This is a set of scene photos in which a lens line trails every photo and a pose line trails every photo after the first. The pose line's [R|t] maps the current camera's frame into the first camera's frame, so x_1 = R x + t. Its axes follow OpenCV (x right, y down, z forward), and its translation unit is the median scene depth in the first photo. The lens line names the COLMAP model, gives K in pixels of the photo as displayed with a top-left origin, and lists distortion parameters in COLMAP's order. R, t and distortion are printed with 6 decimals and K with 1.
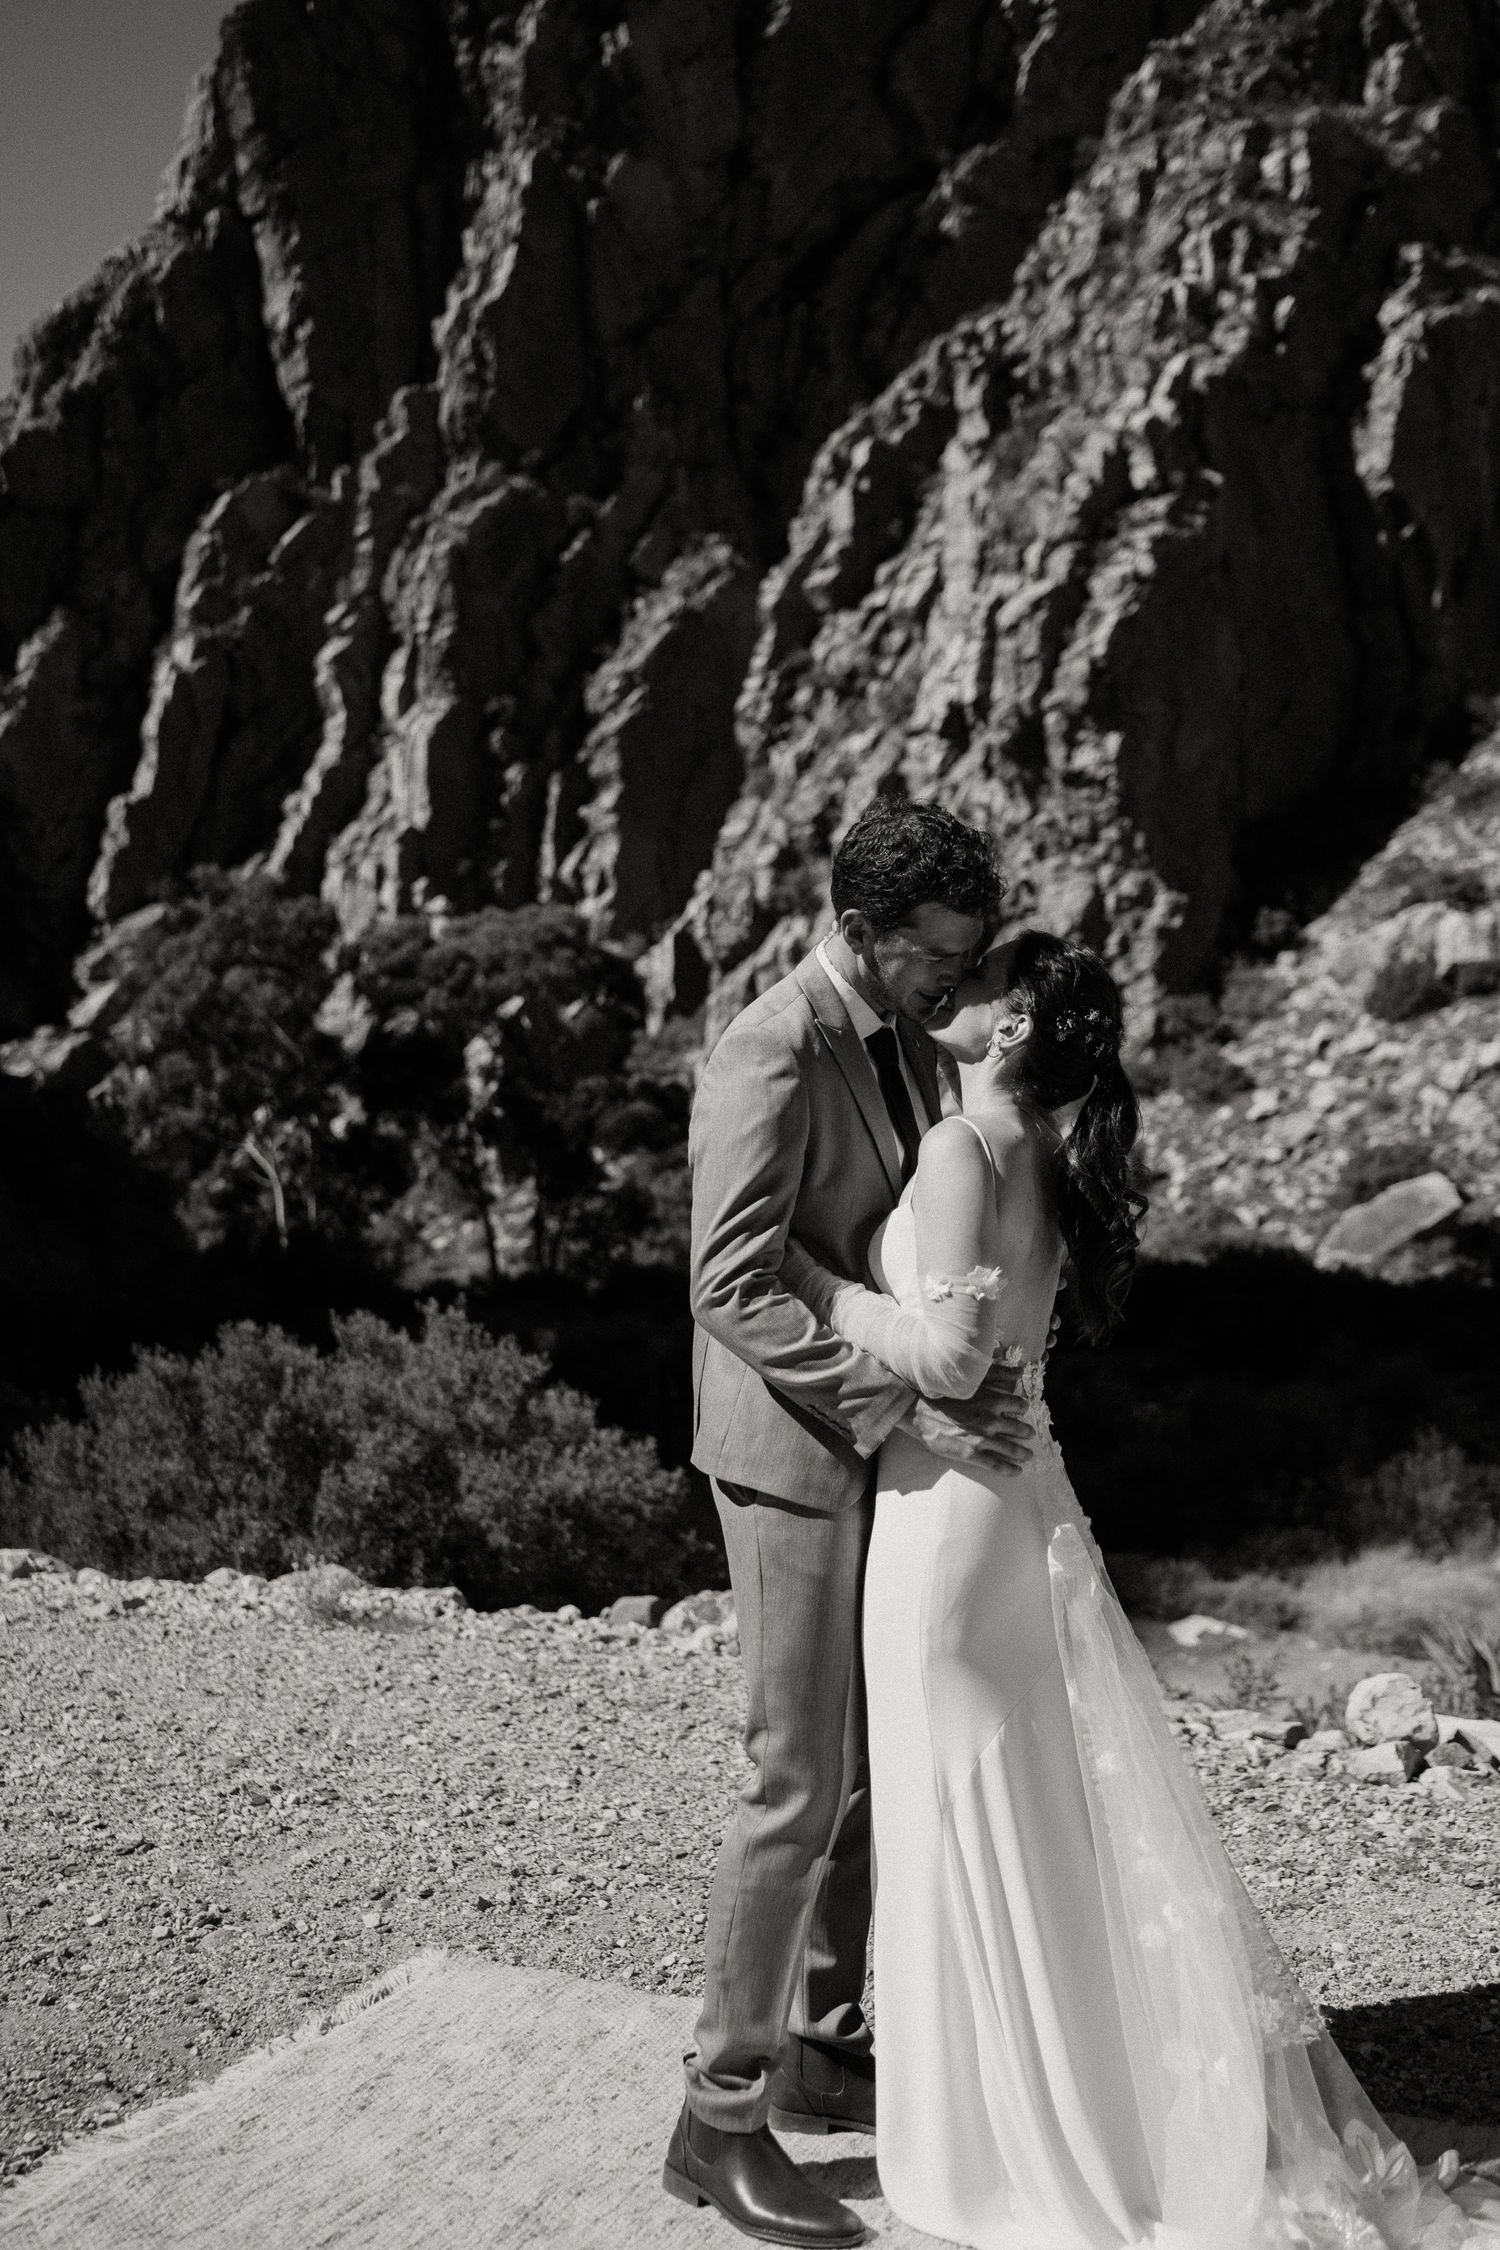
lens RADIAL K [[2240.8, 0, 750.0], [0, 2240.8, 1125.0], [0, 0, 1]] dist [-0.075093, 0.109224]
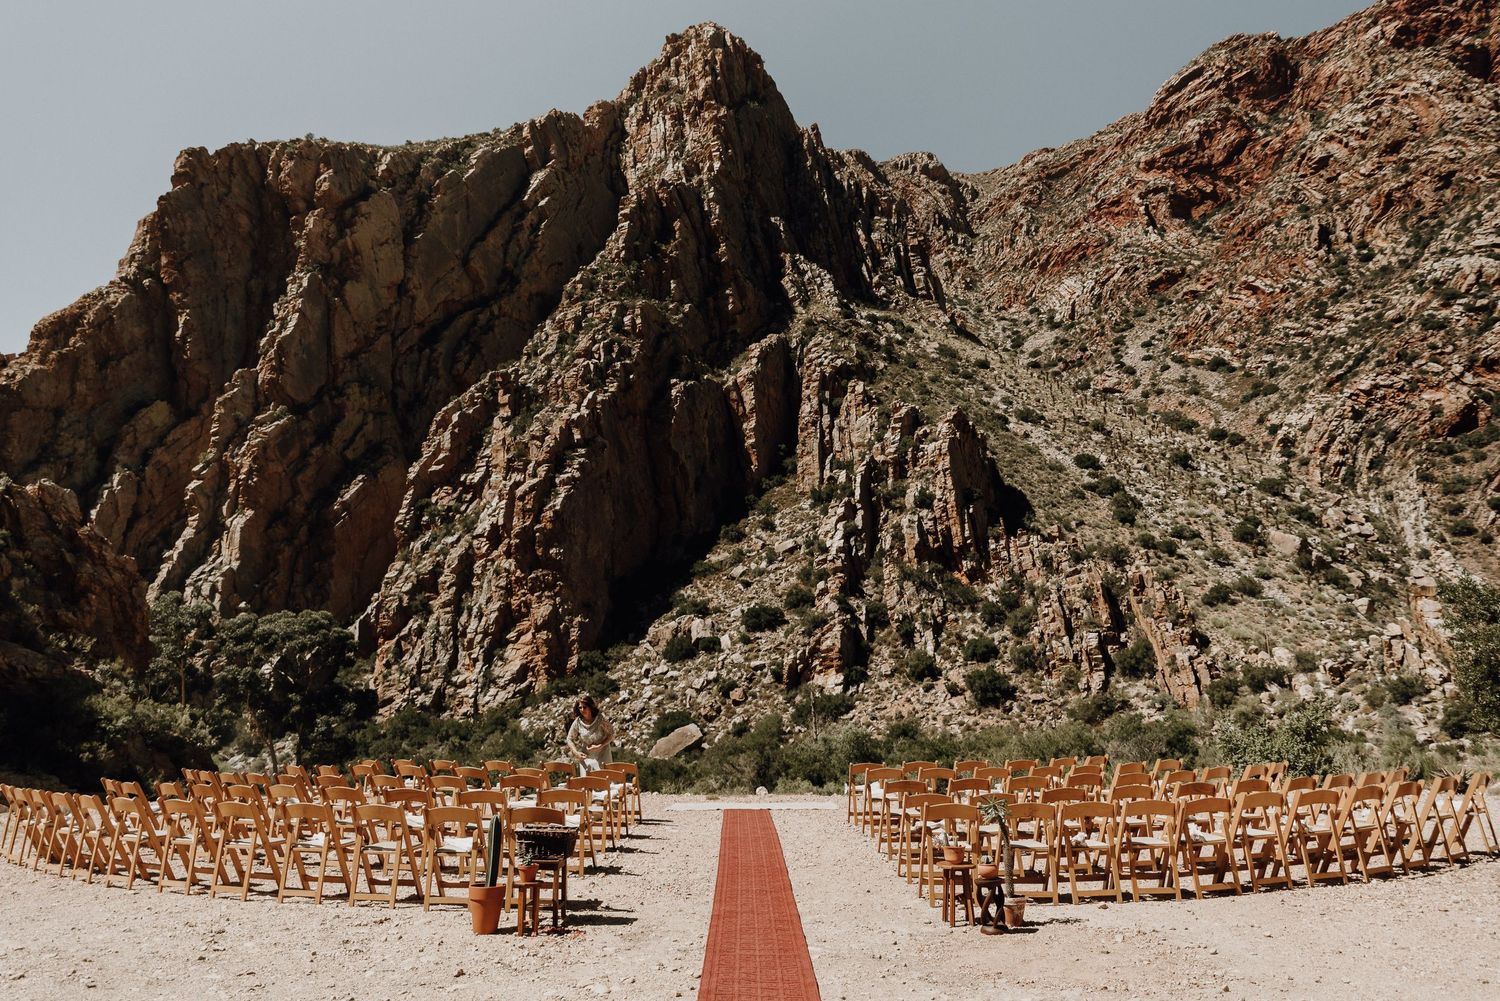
lens RADIAL K [[1024.4, 0, 750.0], [0, 1024.4, 500.5], [0, 0, 1]] dist [0.003942, 0.004179]
pose [[0.932897, 0.057100, 0.355588, -0.042153], [0.013746, 0.980986, -0.193590, -0.000256], [-0.359881, 0.185488, 0.914374, -0.094547]]
